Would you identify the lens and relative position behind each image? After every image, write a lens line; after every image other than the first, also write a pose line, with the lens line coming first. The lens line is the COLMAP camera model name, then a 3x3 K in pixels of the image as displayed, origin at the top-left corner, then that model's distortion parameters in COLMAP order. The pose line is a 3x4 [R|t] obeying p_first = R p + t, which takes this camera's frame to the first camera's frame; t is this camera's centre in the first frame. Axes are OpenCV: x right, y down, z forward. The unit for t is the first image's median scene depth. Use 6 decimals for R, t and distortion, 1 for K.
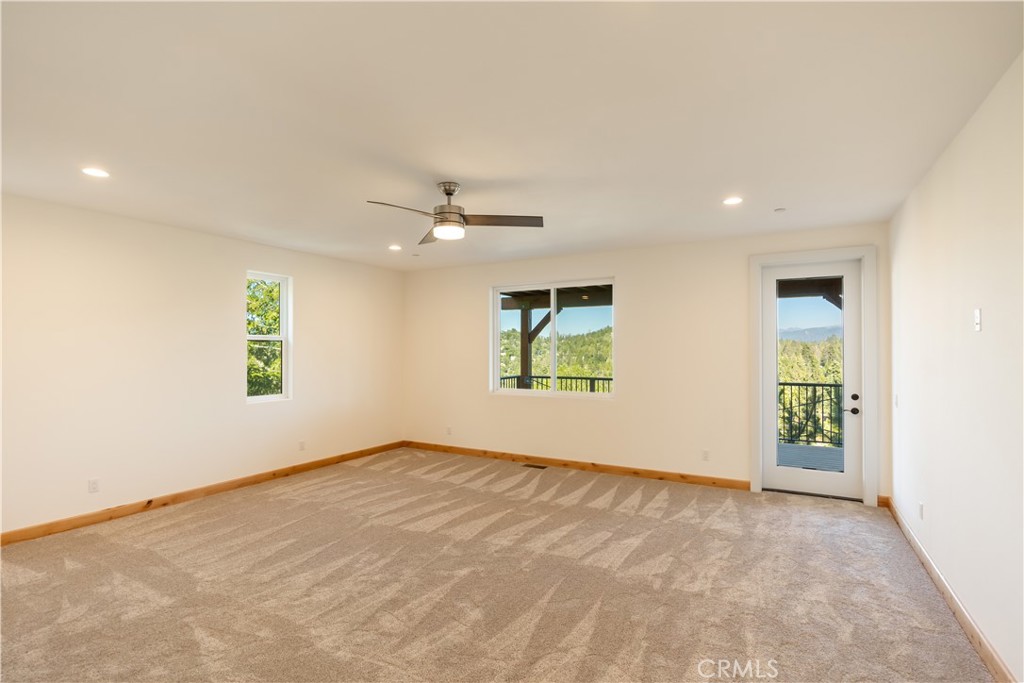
lens RADIAL K [[524.7, 0, 518.2], [0, 524.7, 341.8], [0, 0, 1]] dist [-0.001637, 0.000024]
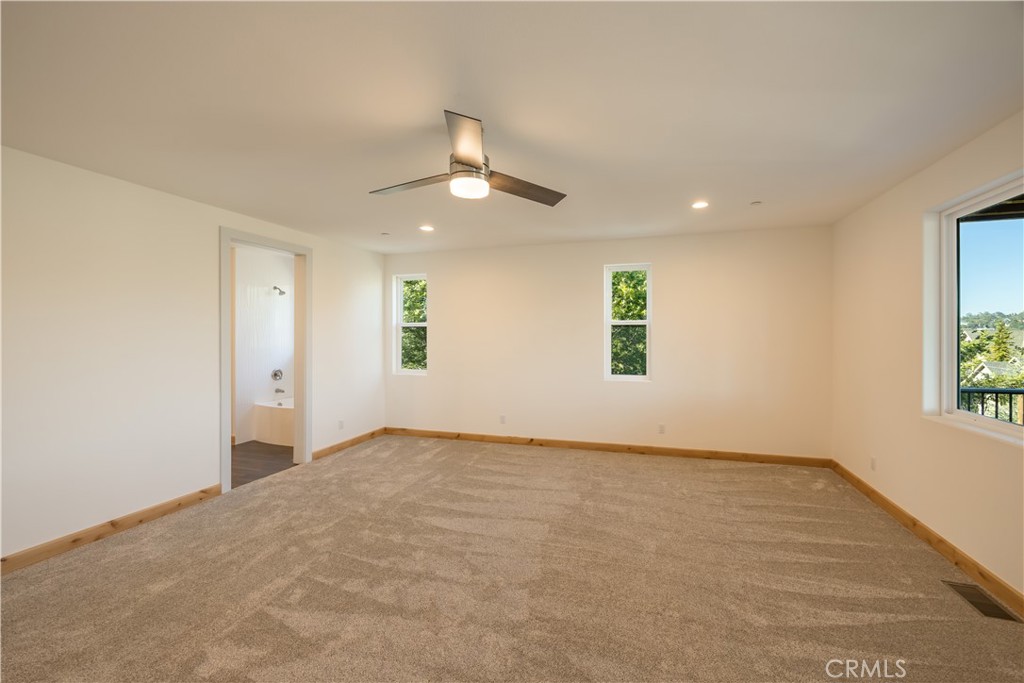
lens RADIAL K [[405.7, 0, 517.0], [0, 405.7, 333.5], [0, 0, 1]] dist [0.005620, -0.000090]
pose [[0.201005, -0.004623, -0.979579, 0.318473], [0.015581, 0.999877, -0.001521, 0.012223], [0.979466, -0.014957, 0.201053, 0.618458]]
